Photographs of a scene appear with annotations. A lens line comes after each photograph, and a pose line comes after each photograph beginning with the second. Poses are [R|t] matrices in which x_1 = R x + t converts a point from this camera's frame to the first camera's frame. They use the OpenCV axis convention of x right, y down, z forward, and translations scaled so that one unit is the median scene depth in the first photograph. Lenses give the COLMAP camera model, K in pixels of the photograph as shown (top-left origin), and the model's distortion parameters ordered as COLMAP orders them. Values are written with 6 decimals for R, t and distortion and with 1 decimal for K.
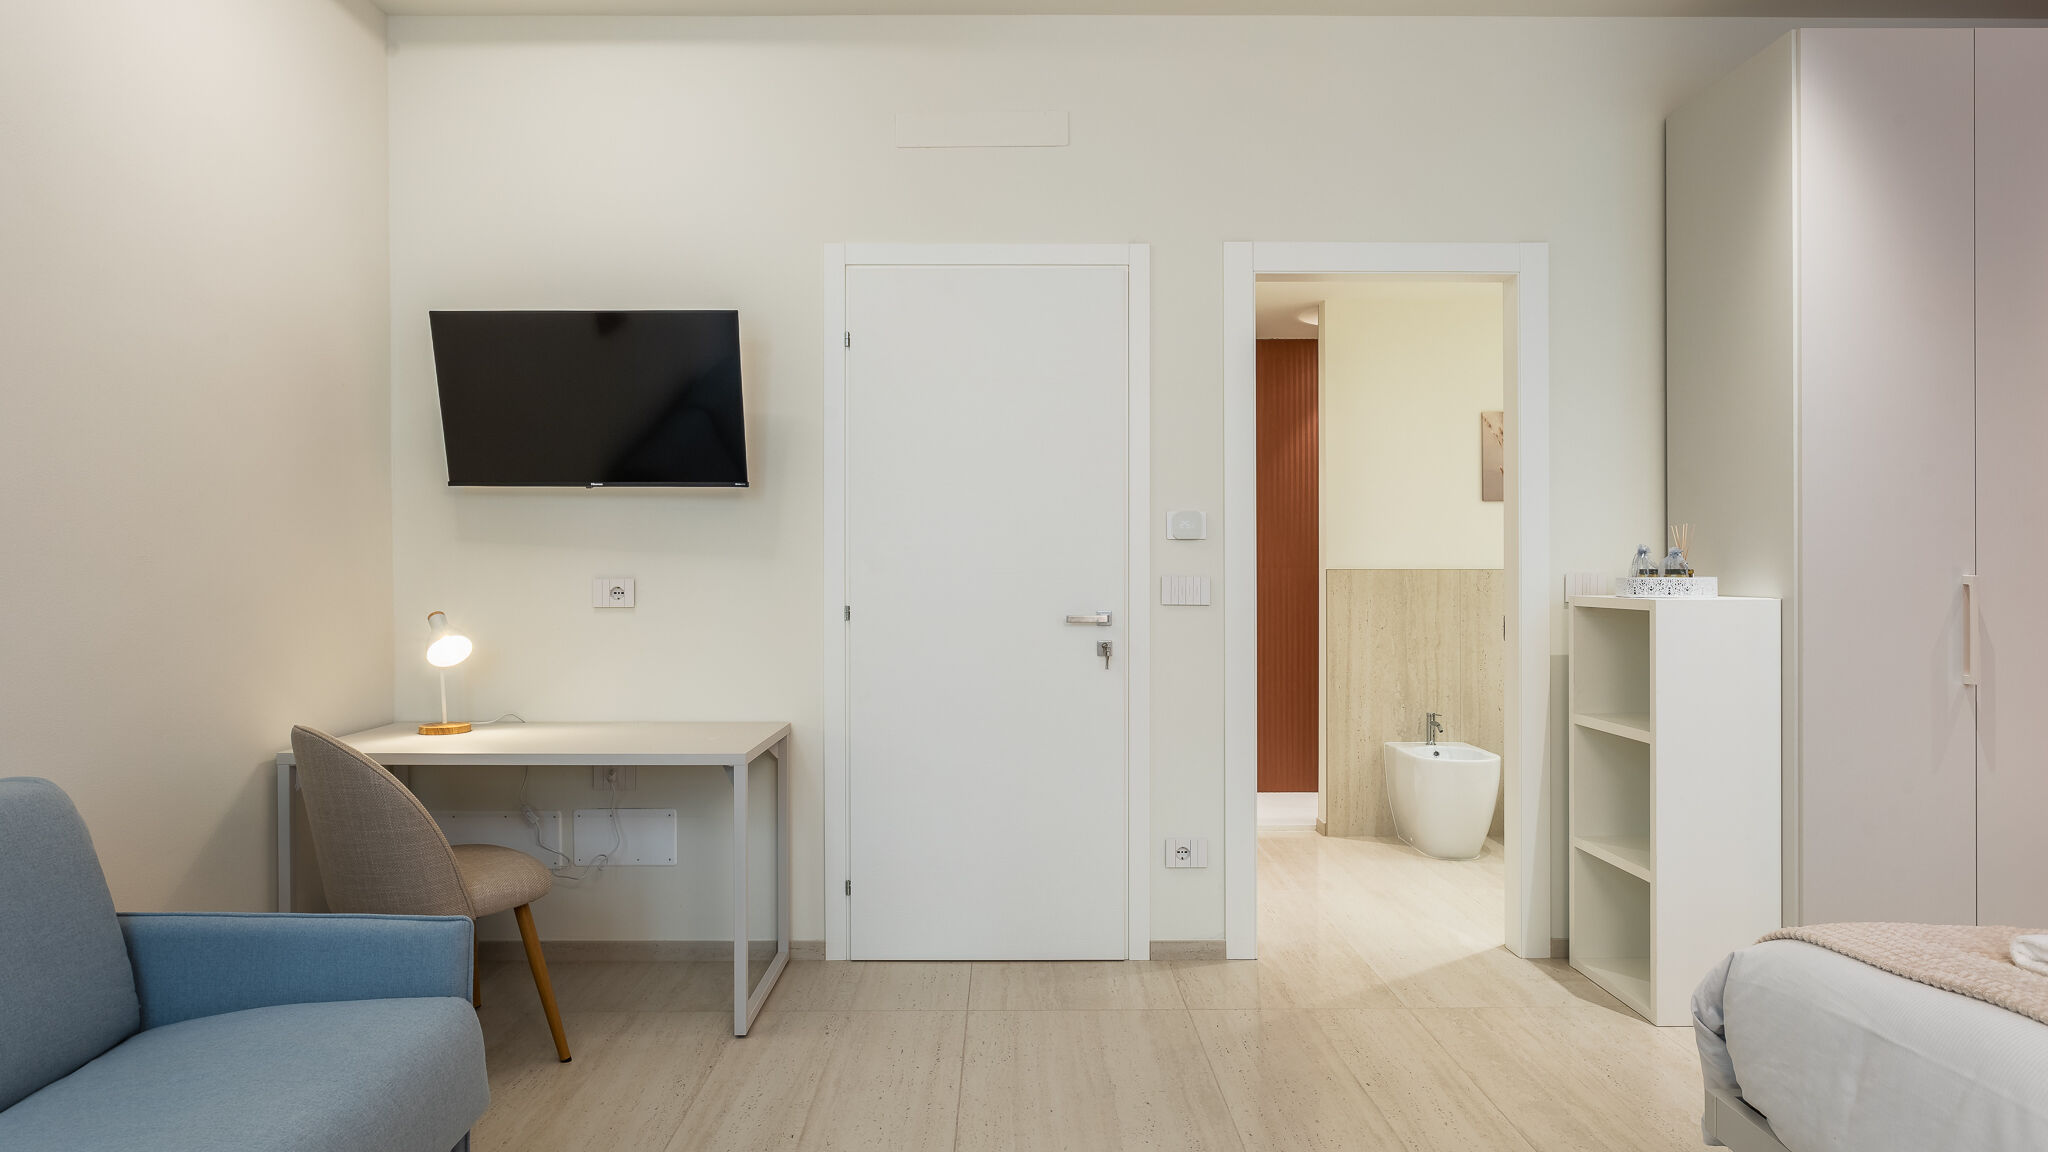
lens RADIAL K [[1219.0, 0, 1003.2], [0, 1219.0, 572.9], [0, 0, 1]] dist [-0.006843, 0.007567]
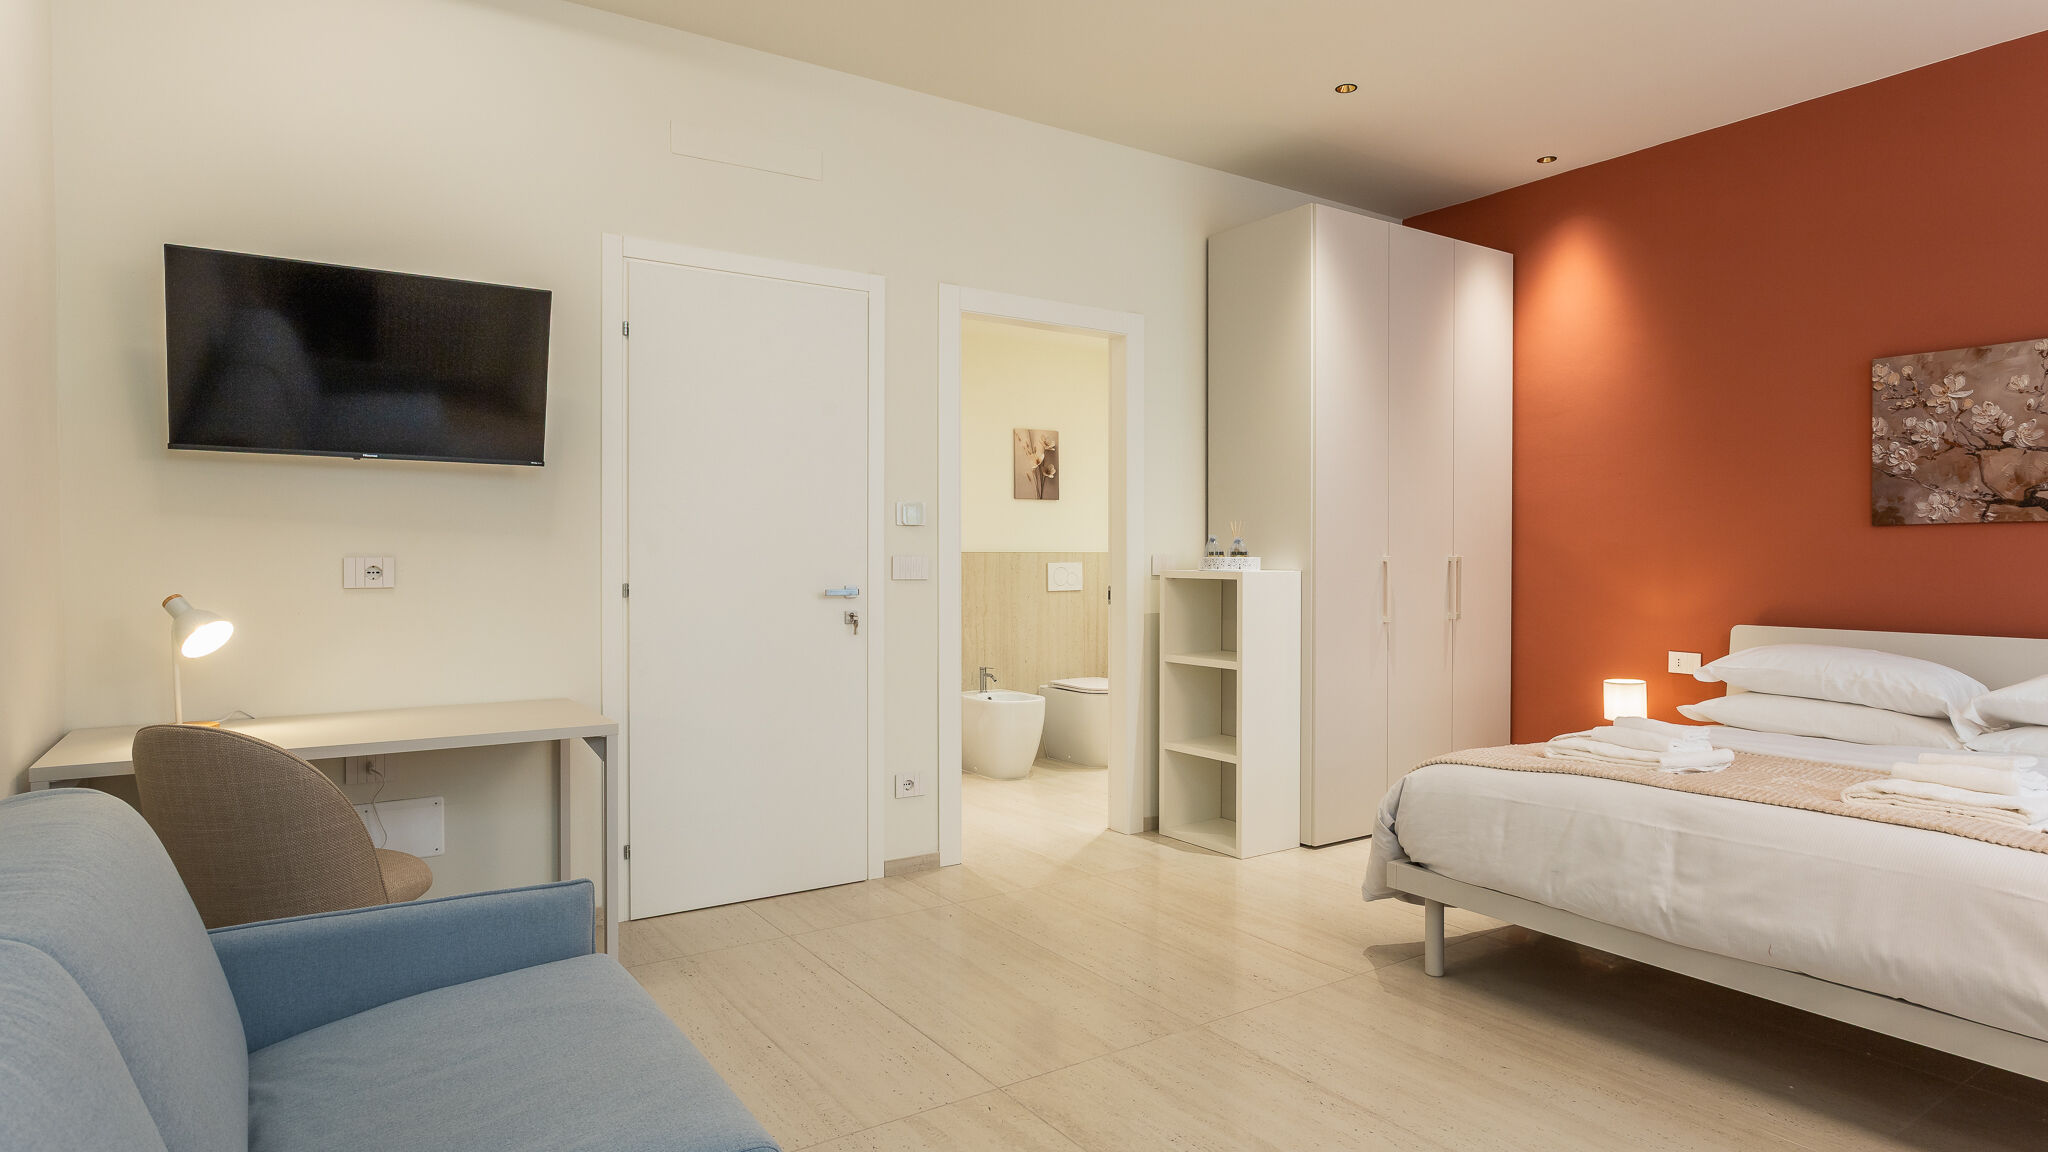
lens RADIAL K [[1169.5, 0, 1021.4], [0, 1169.5, 571.4], [0, 0, 1]] dist [-0.003658, 0.006710]
pose [[0.825669, -0.005170, 0.564132, -0.423389], [-0.001444, 0.999935, 0.011277, 0.004870], [-0.564153, -0.010126, 0.825608, -0.019843]]
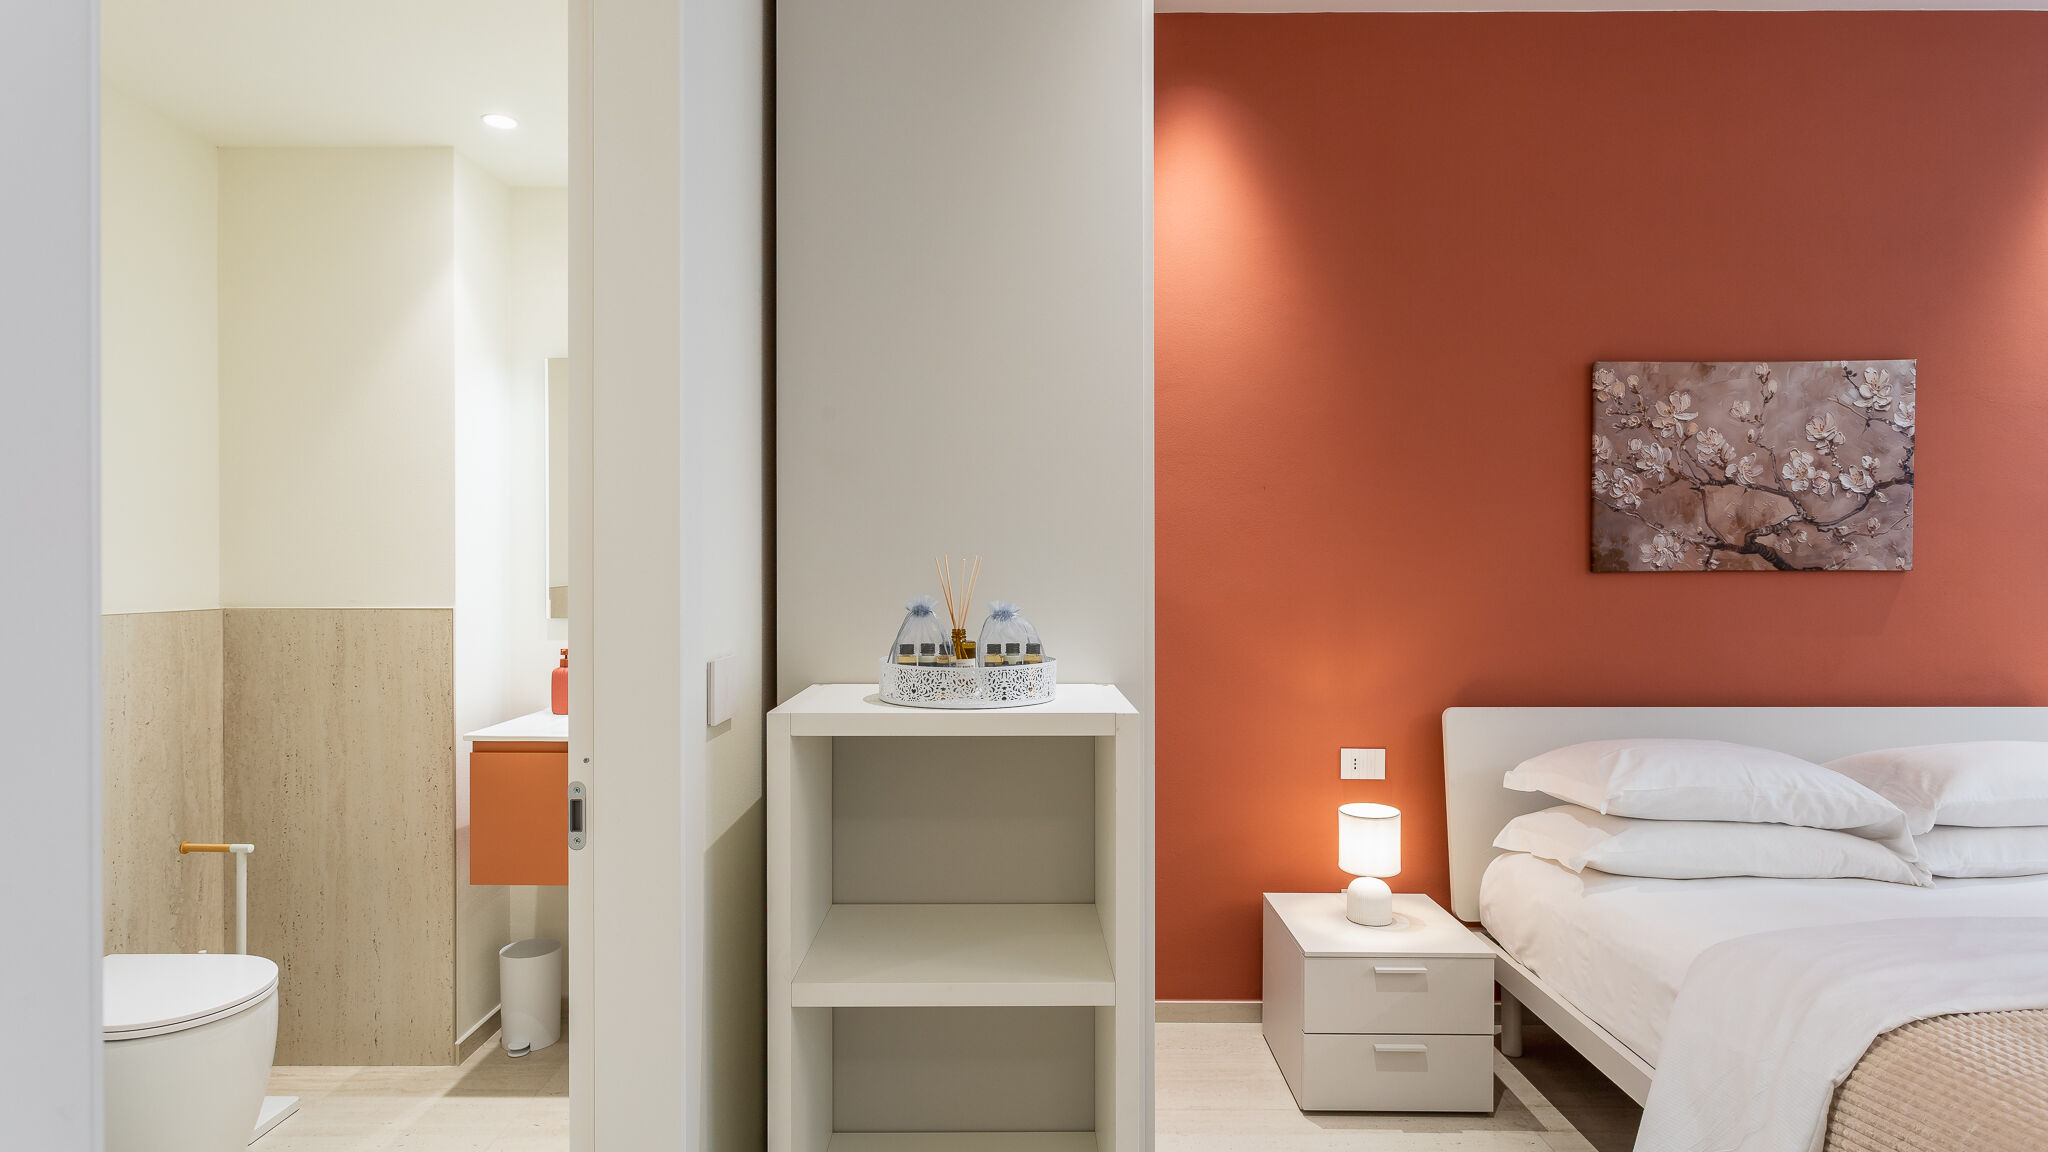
lens RADIAL K [[1067.4, 0, 1039.3], [0, 1067.4, 560.8], [0, 0, 1]] dist [0.012215, -0.002896]
pose [[0.005358, 0.024647, 0.999682, 0.090257], [-0.000320, 0.999696, -0.024646, -0.016918], [-0.999986, -0.000188, 0.005364, 0.891280]]
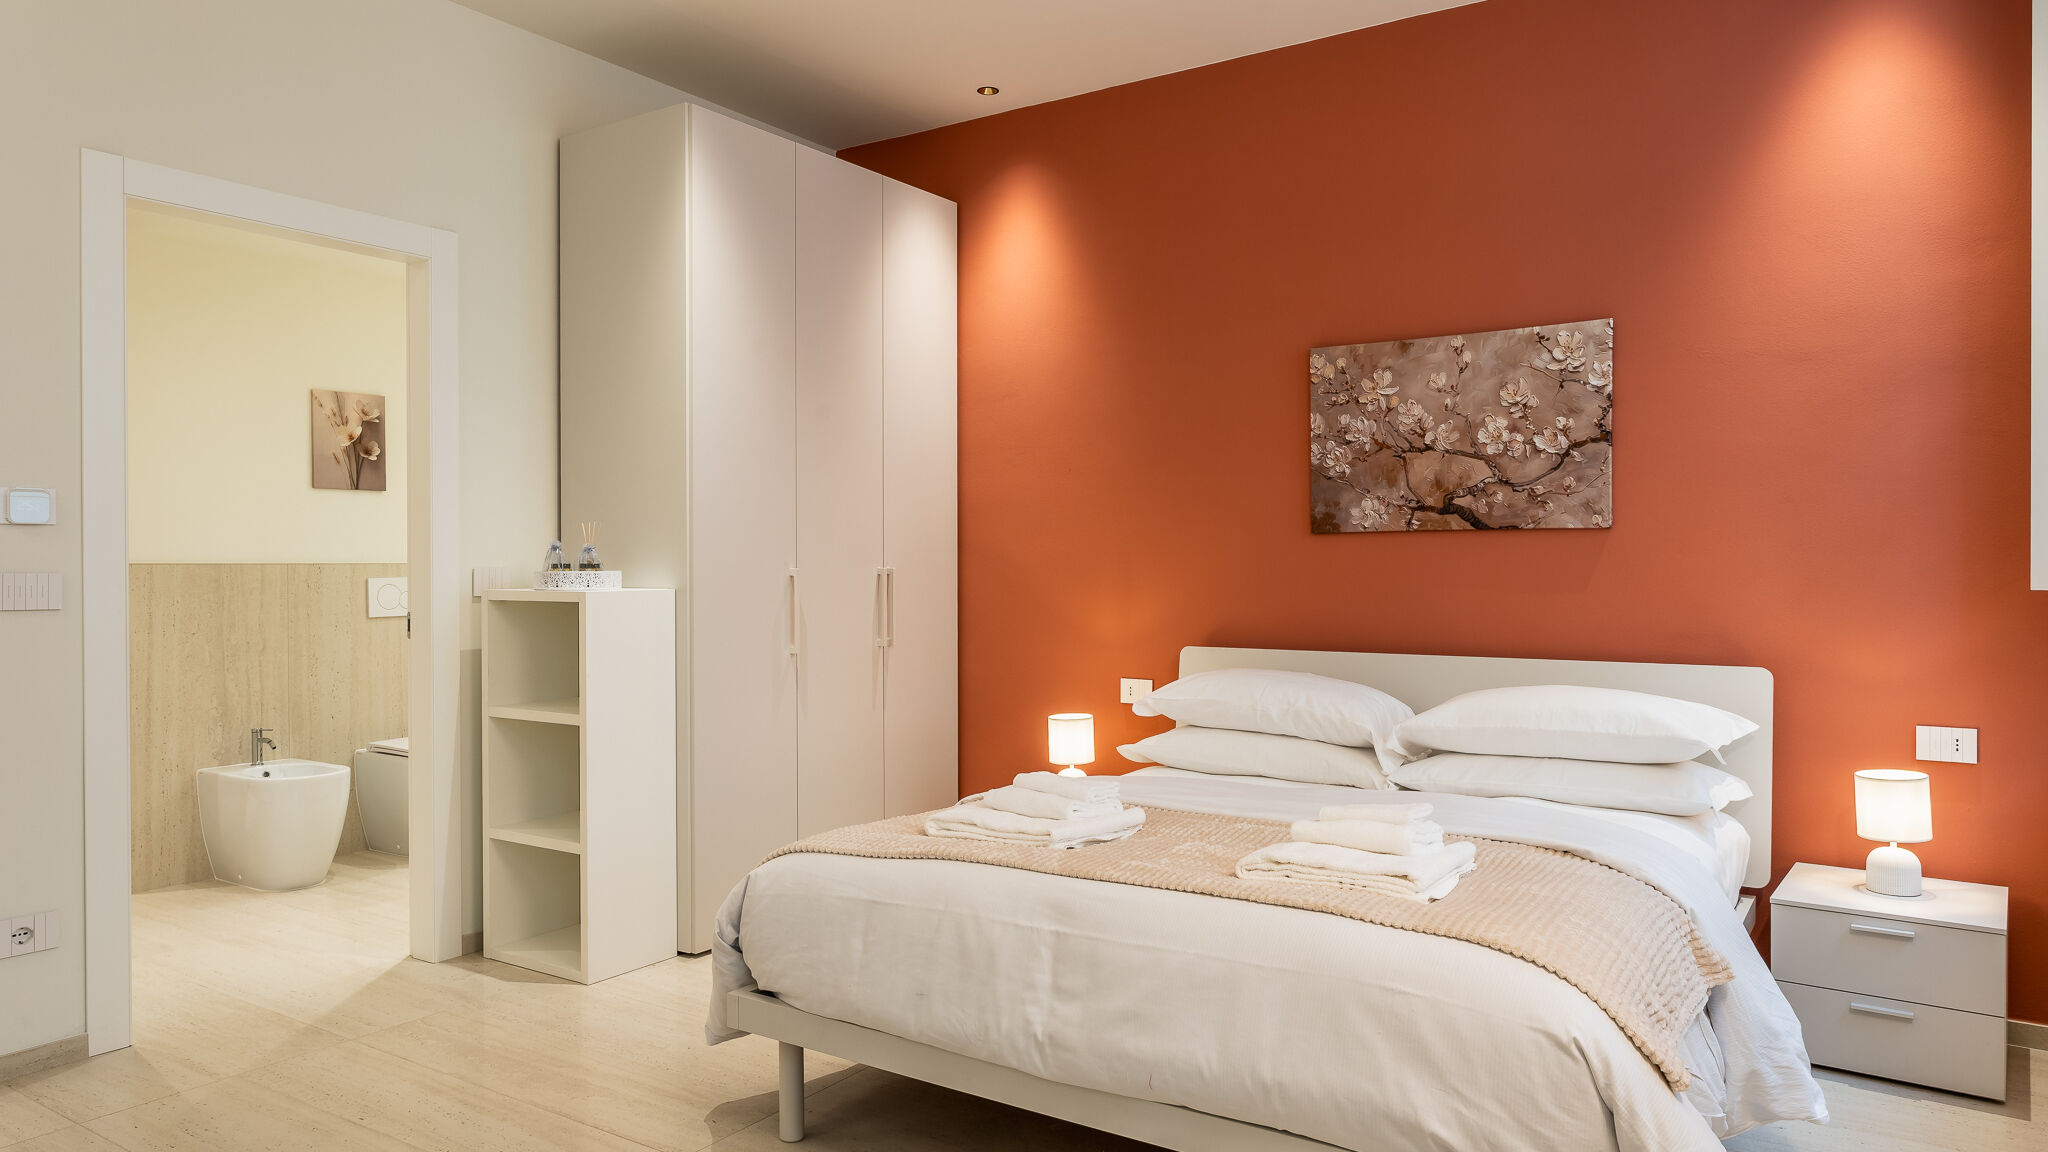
lens RADIAL K [[1362.8, 0, 1034.5], [0, 1362.8, 573.8], [0, 0, 1]] dist [0.002415, 0.002683]
pose [[0.549935, -0.005957, 0.835186, -0.223335], [0.002012, 0.999981, 0.005807, -0.000238], [-0.835205, -0.001513, 0.549936, -0.000104]]
